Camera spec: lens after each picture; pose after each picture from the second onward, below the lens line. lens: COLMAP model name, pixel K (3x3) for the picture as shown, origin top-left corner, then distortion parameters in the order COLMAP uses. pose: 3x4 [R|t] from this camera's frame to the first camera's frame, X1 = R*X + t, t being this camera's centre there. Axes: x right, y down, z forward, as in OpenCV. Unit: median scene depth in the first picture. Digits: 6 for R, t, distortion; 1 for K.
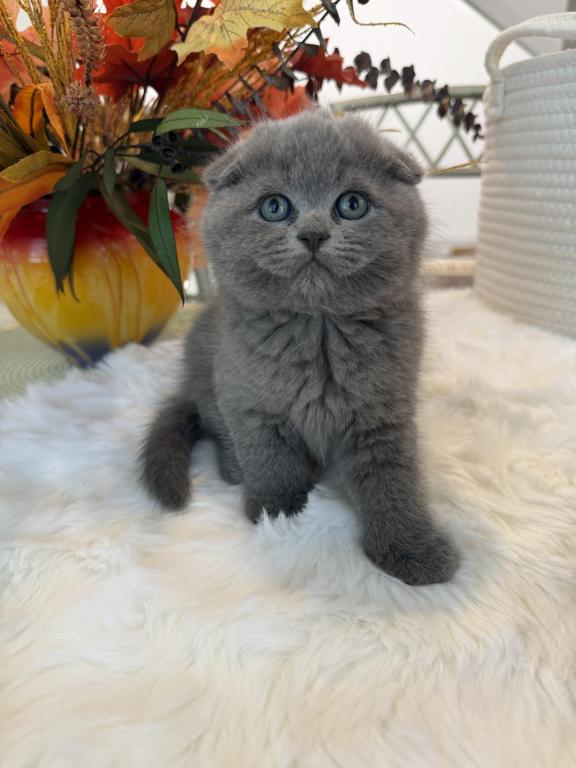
lens RADIAL K [[577.9, 0, 286.4], [0, 577.9, 367.4], [0, 0, 1]] dist [-0.018361, -0.018252]
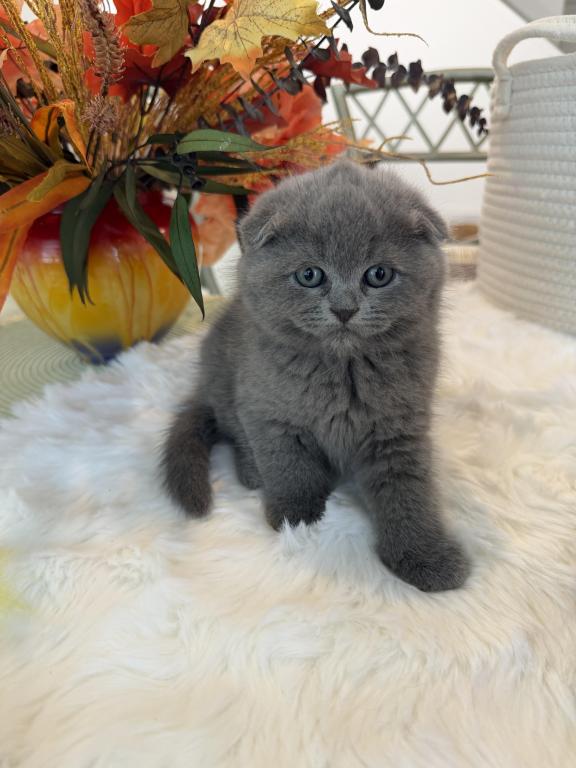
lens RADIAL K [[577.9, 0, 286.9], [0, 577.9, 365.3], [0, 0, 1]] dist [-0.018361, -0.018252]
pose [[0.999905, -0.001117, 0.013742, -0.037874], [0.000457, 0.998851, 0.047917, -0.063681], [-0.013780, -0.047906, 0.998757, -0.030359]]
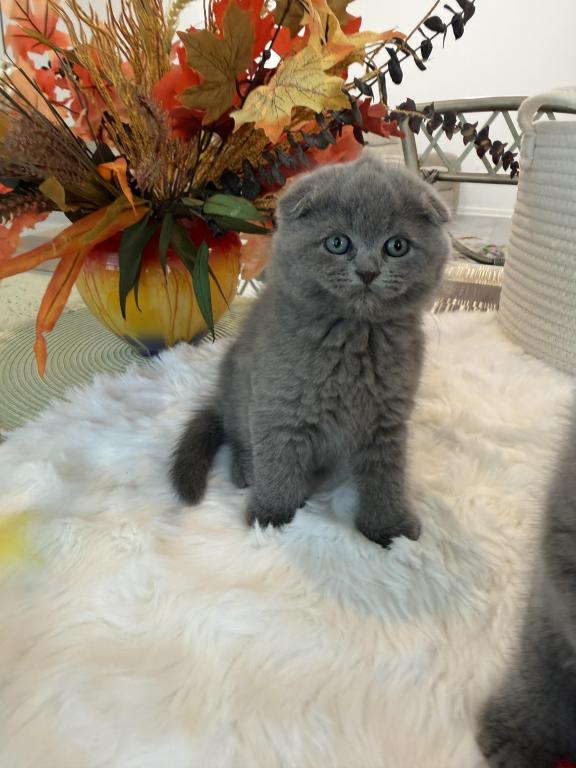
lens RADIAL K [[577.9, 0, 296.9], [0, 577.9, 321.7], [0, 0, 1]] dist [-0.018361, -0.018252]
pose [[0.989902, 0.094015, -0.106093, 0.108623], [-0.093226, 0.995568, 0.012389, -0.157540], [0.106787, -0.002374, 0.994279, -0.191586]]
